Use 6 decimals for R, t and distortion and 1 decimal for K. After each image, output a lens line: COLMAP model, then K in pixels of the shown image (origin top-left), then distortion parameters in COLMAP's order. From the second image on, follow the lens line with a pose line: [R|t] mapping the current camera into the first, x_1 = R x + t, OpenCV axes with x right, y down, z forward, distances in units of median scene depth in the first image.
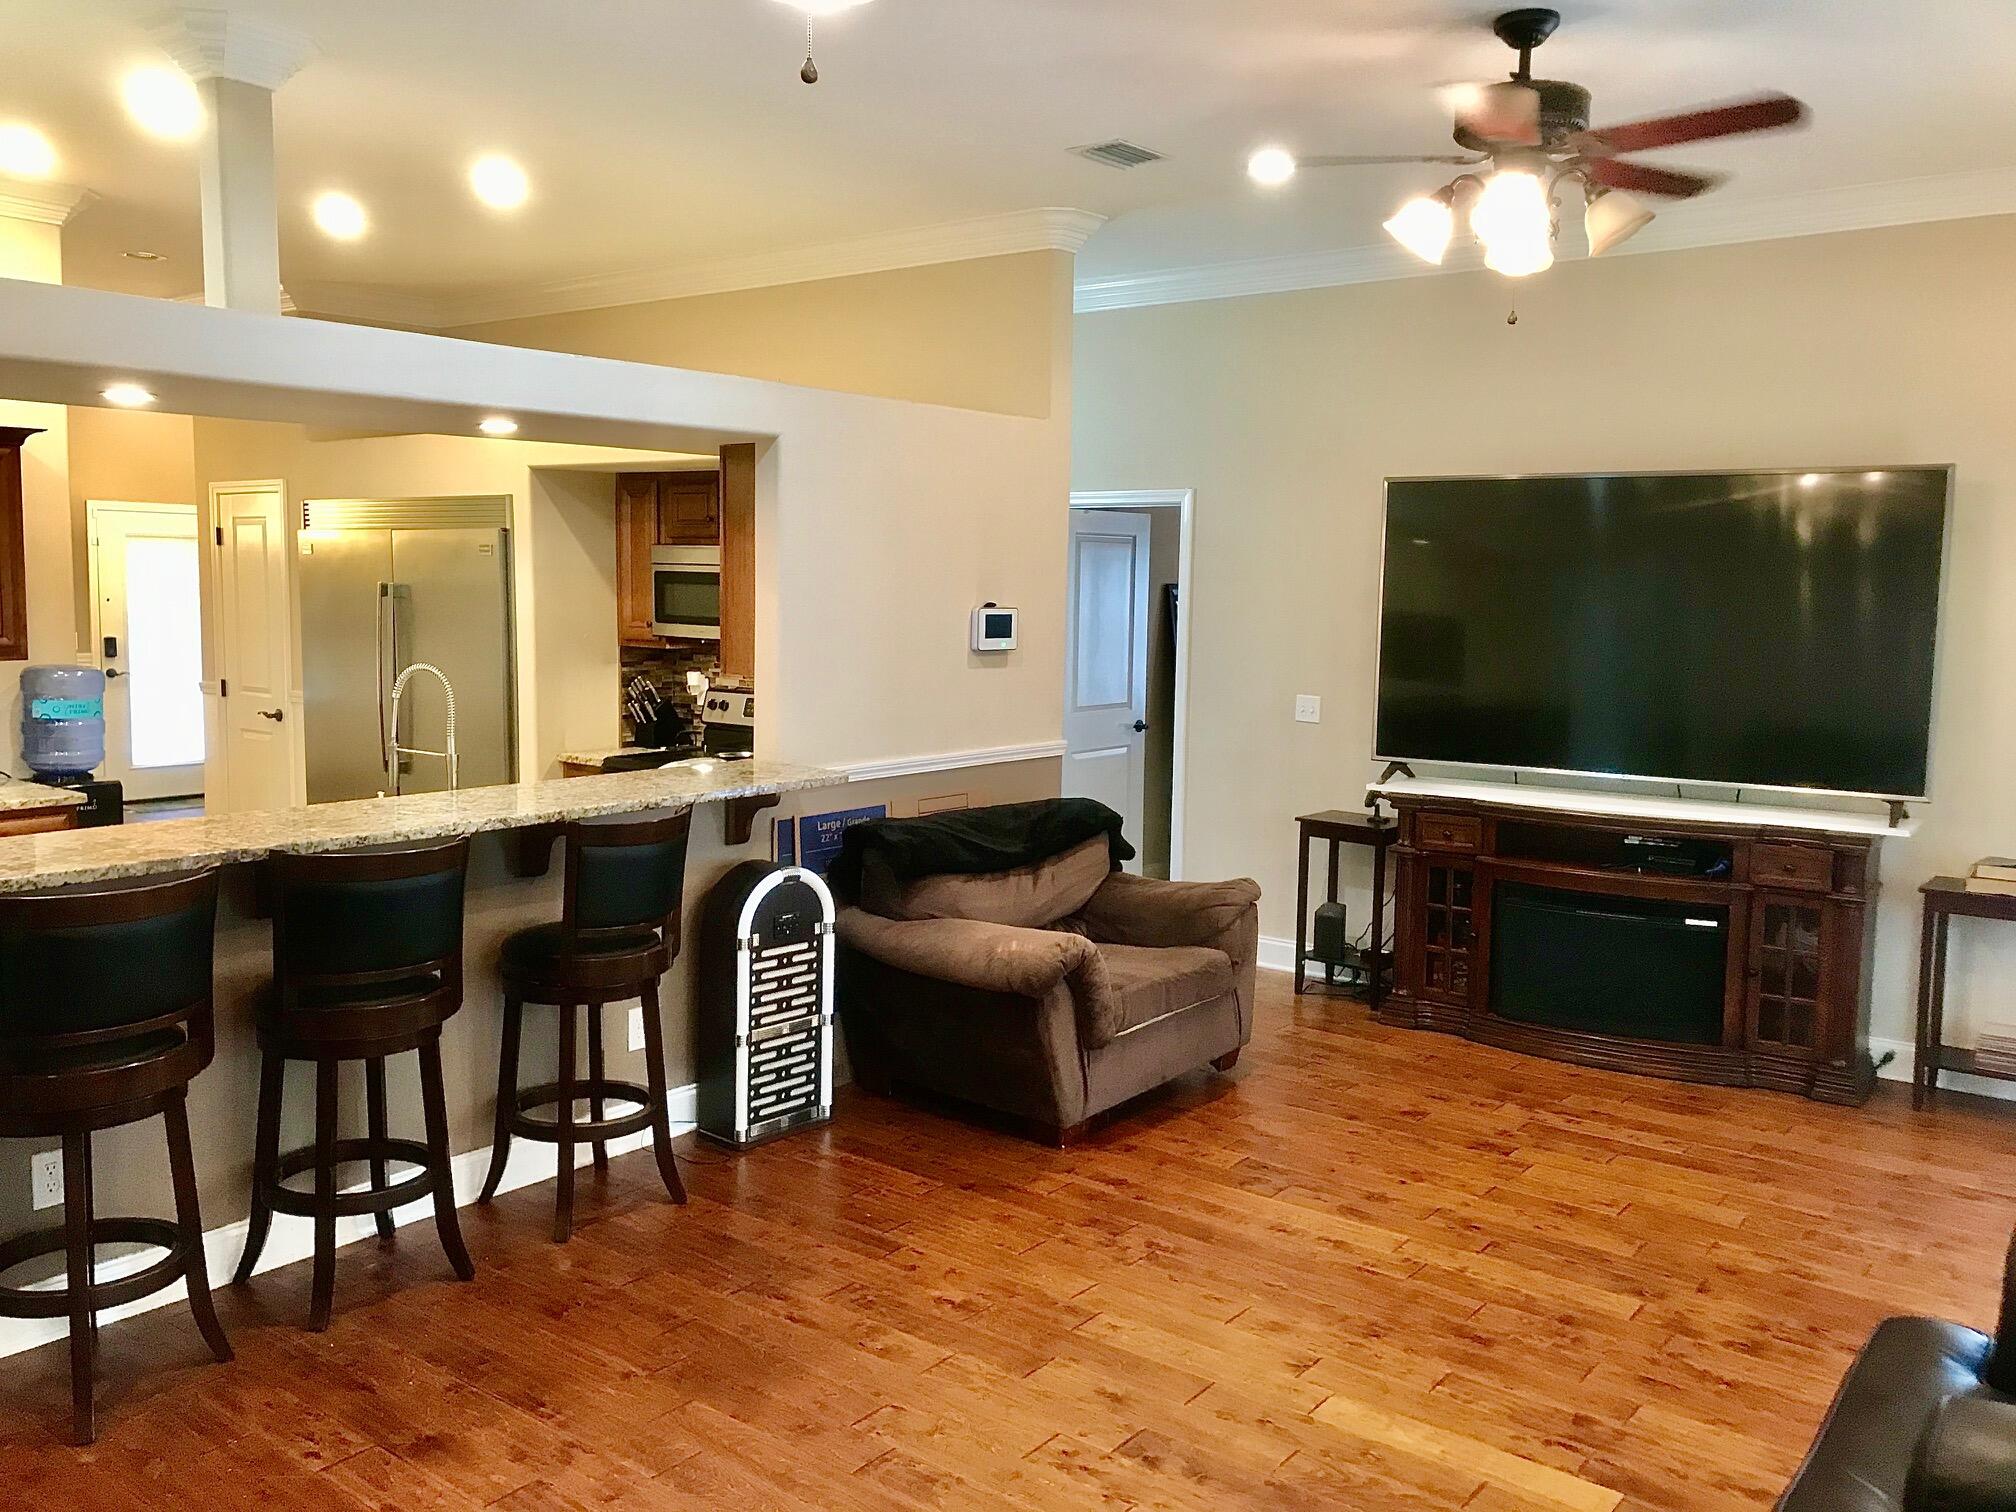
lens RADIAL K [[1664.4, 0, 1008.0], [0, 1664.4, 756.0], [0, 0, 1]] dist [0.009640, -0.007987]
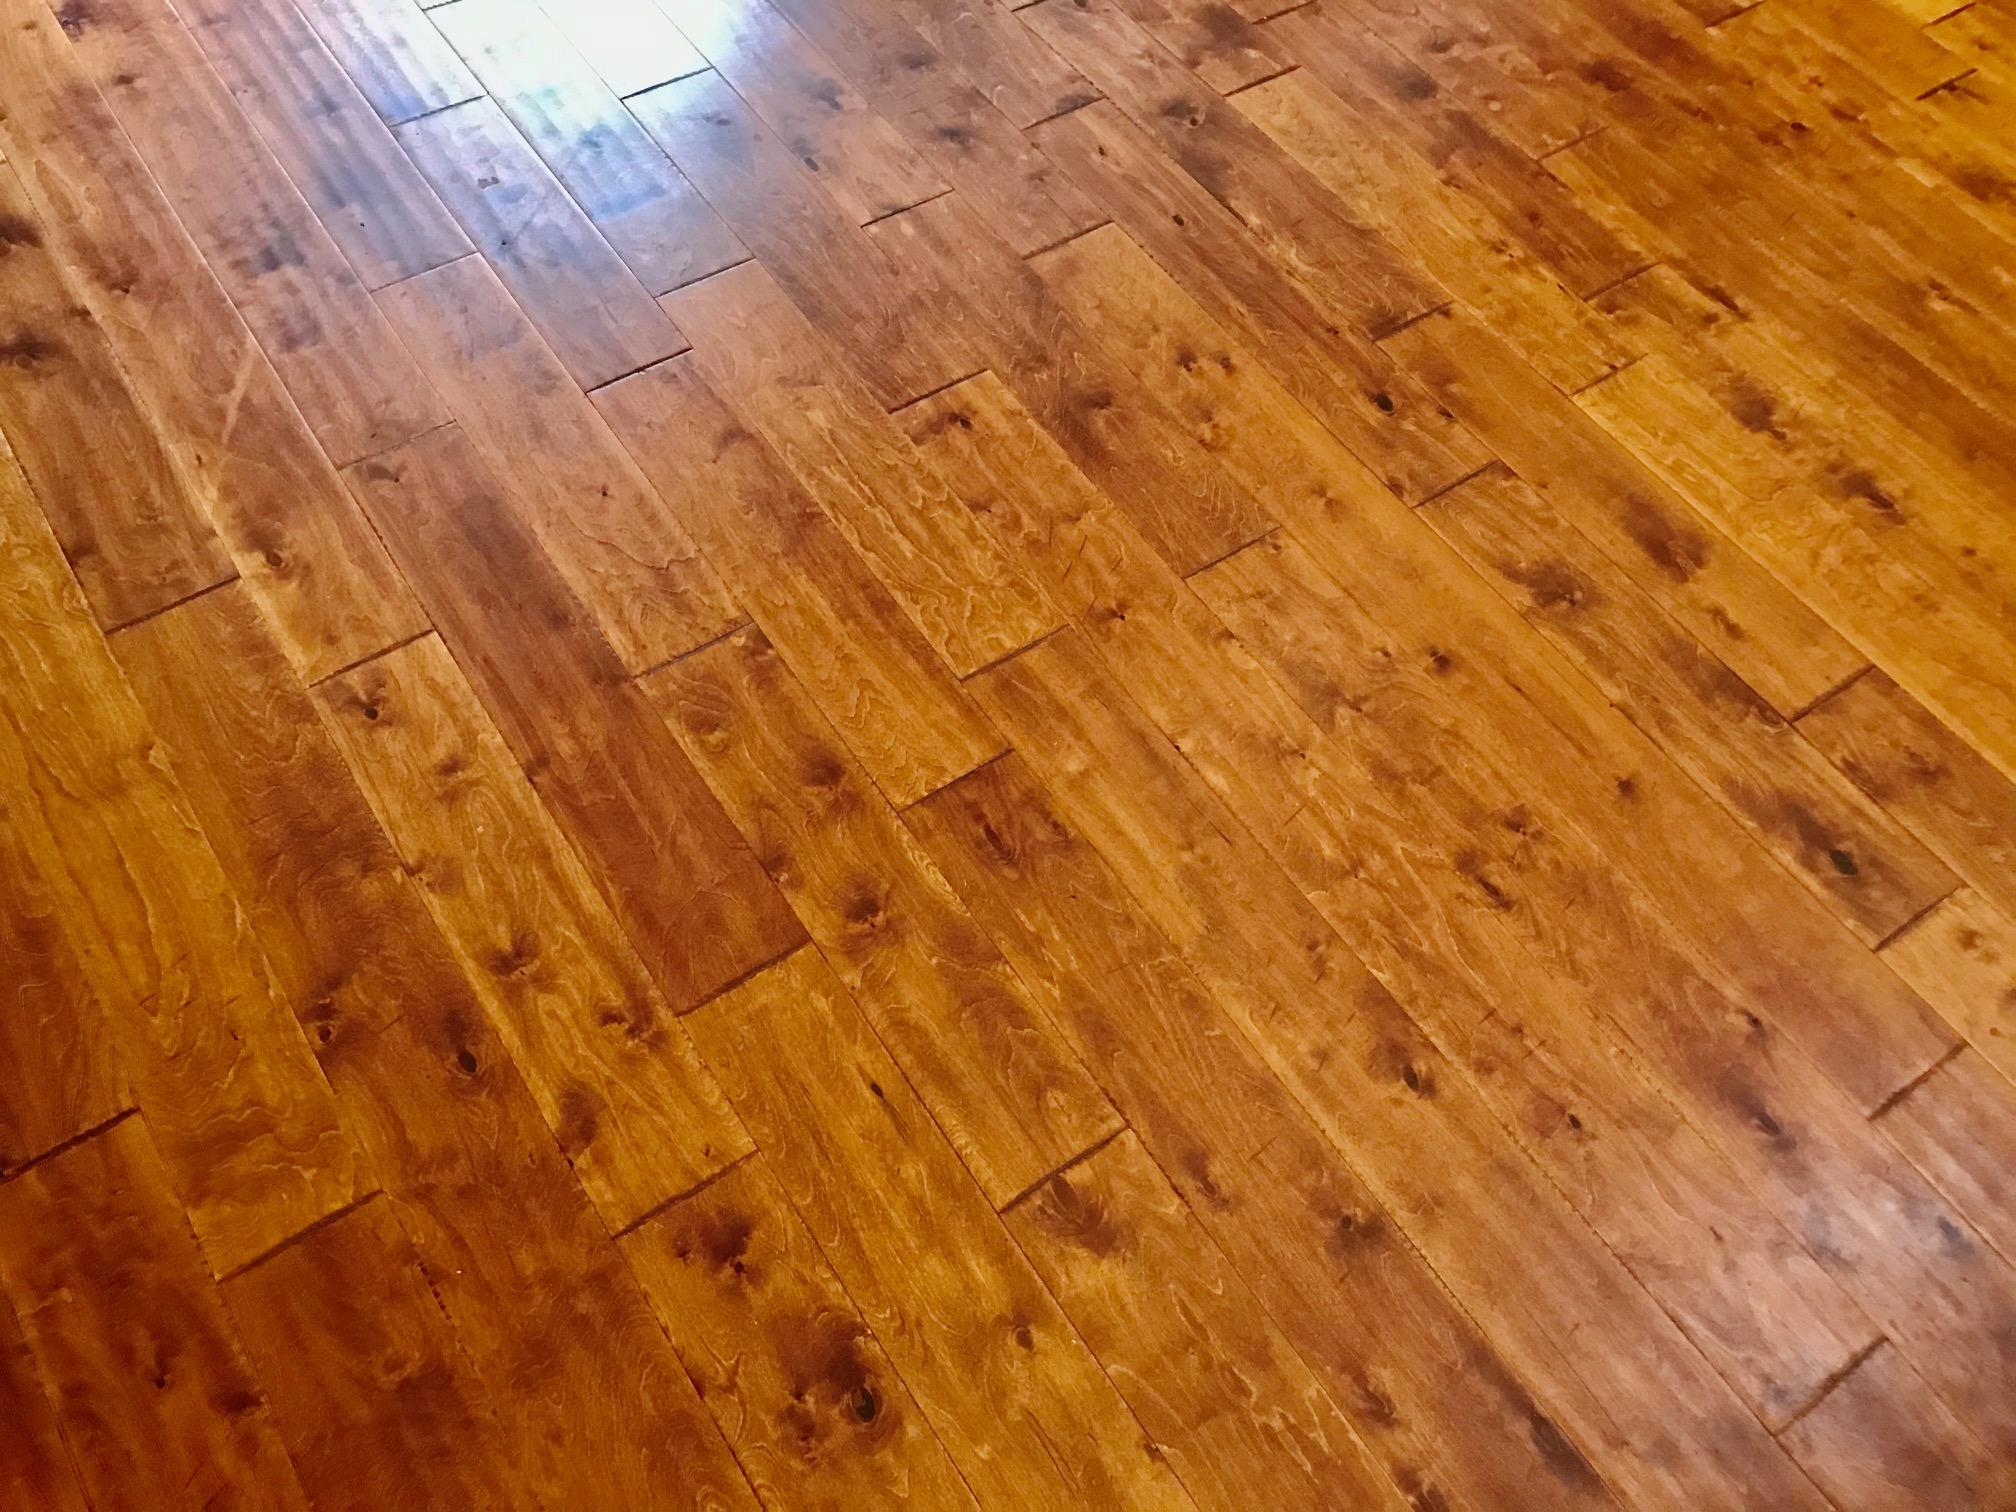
lens RADIAL K [[1664.4, 0, 1008.0], [0, 1664.4, 756.0], [0, 0, 1]] dist [0.009640, -0.007987]
pose [[-0.952447, -0.282272, 0.114749, 0.261625], [-0.027892, 0.455778, 0.889656, -0.029291], [-0.303425, 0.844150, -0.441978, 1.127553]]
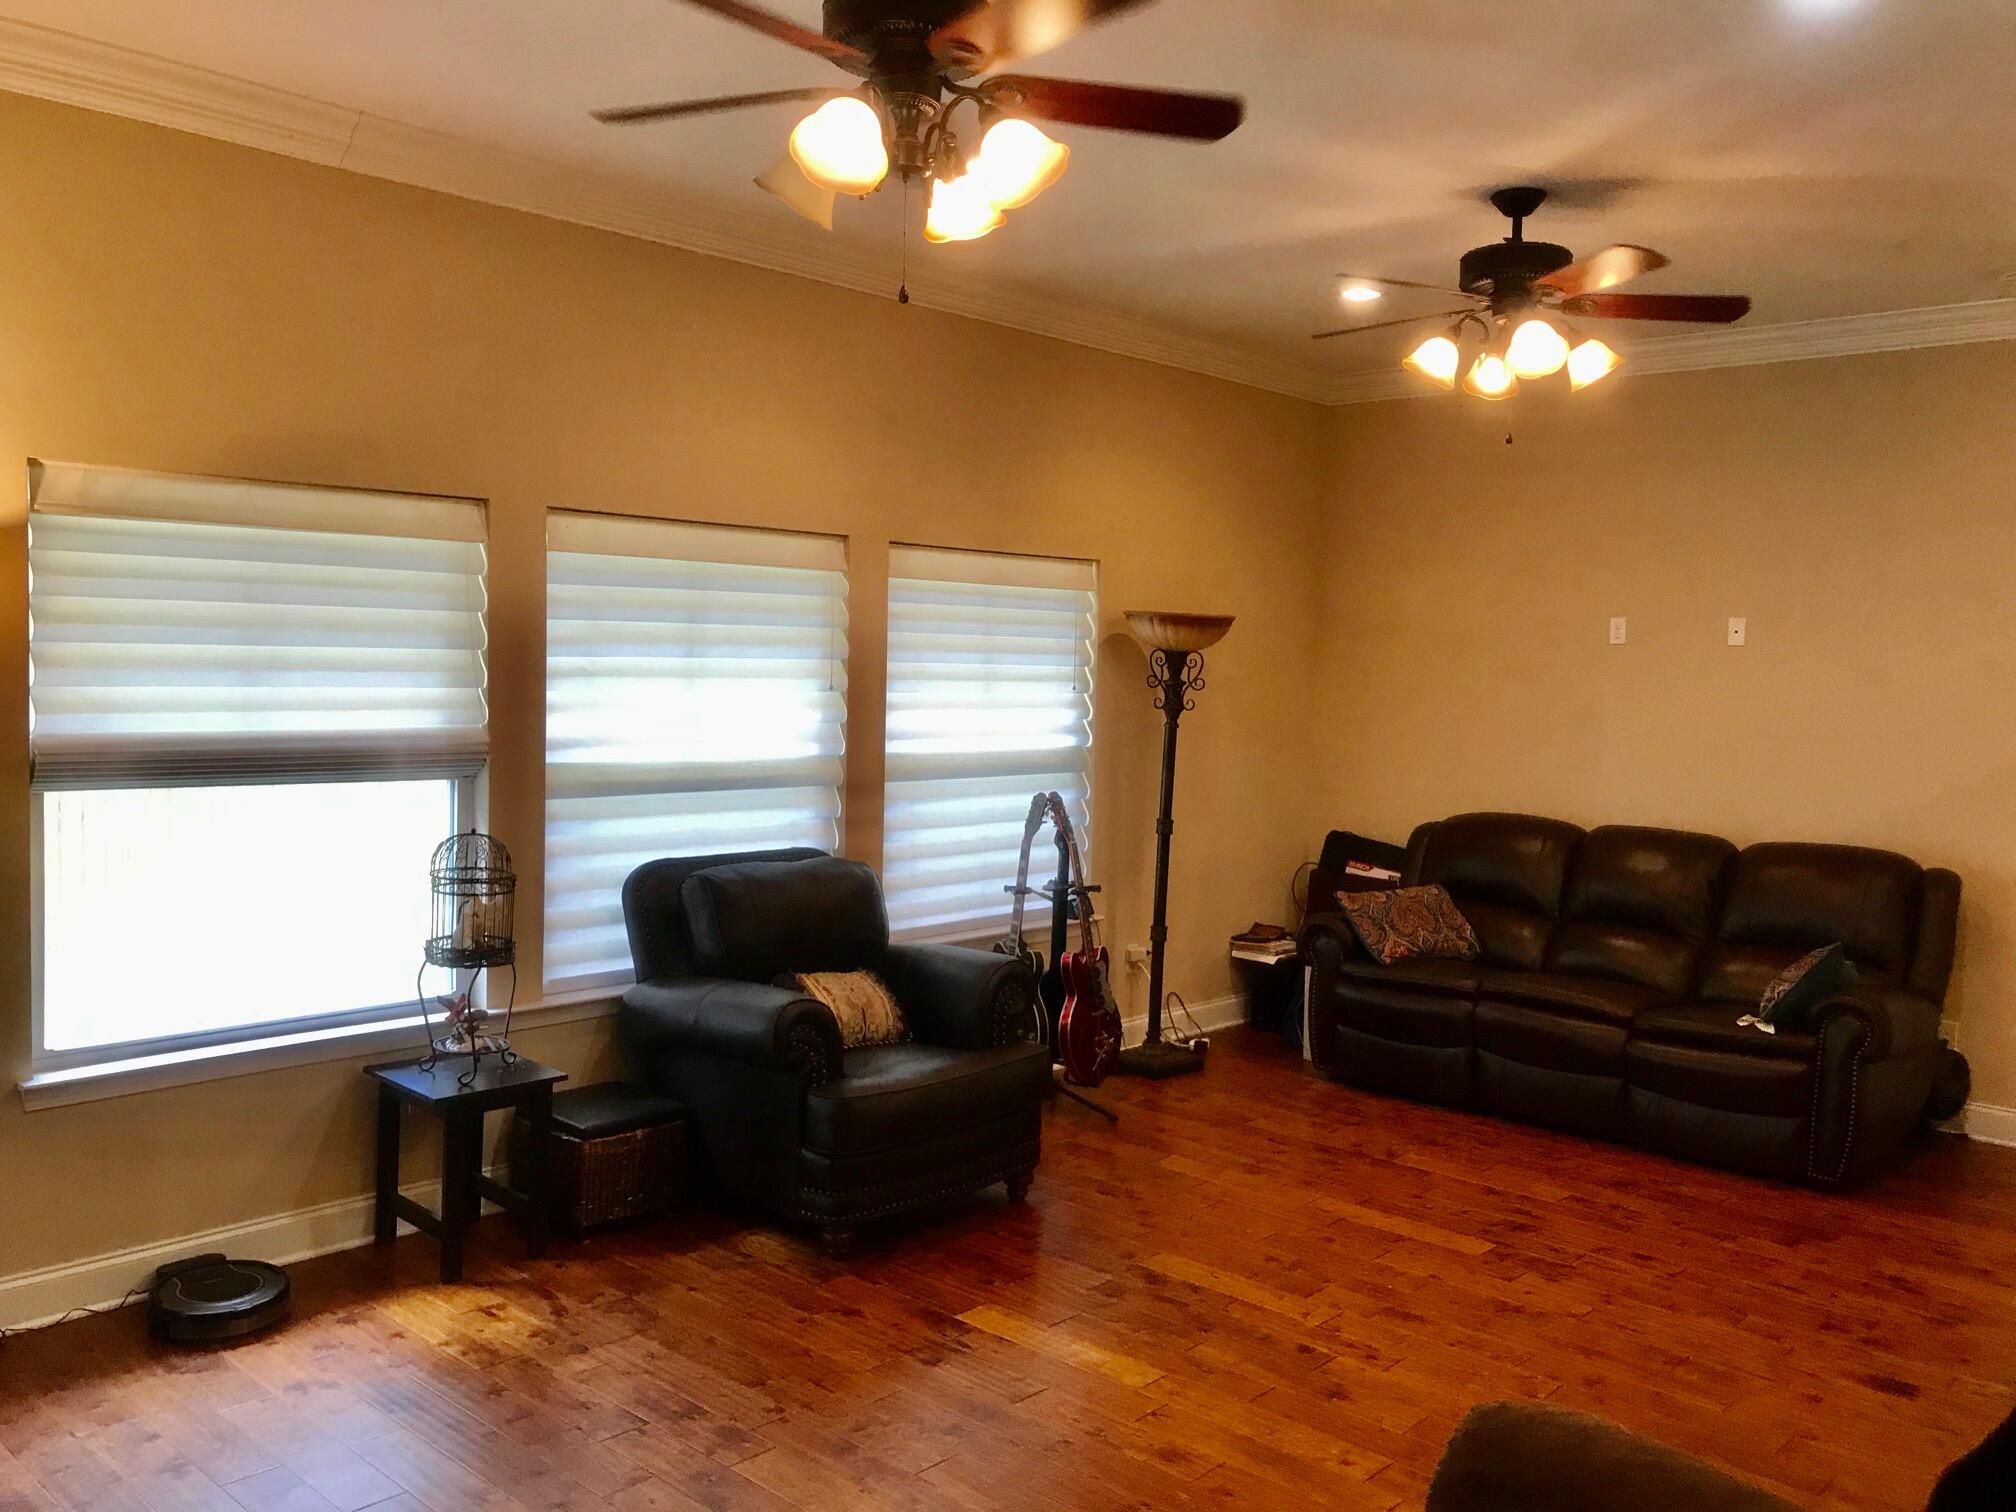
lens RADIAL K [[1664.4, 0, 1008.0], [0, 1664.4, 756.0], [0, 0, 1]] dist [0.009640, -0.007987]
pose [[-0.995430, -0.045822, 0.083782, 0.144685], [-0.031364, 0.985563, 0.166377, -0.144280], [-0.090196, 0.162989, -0.982496, 1.408604]]
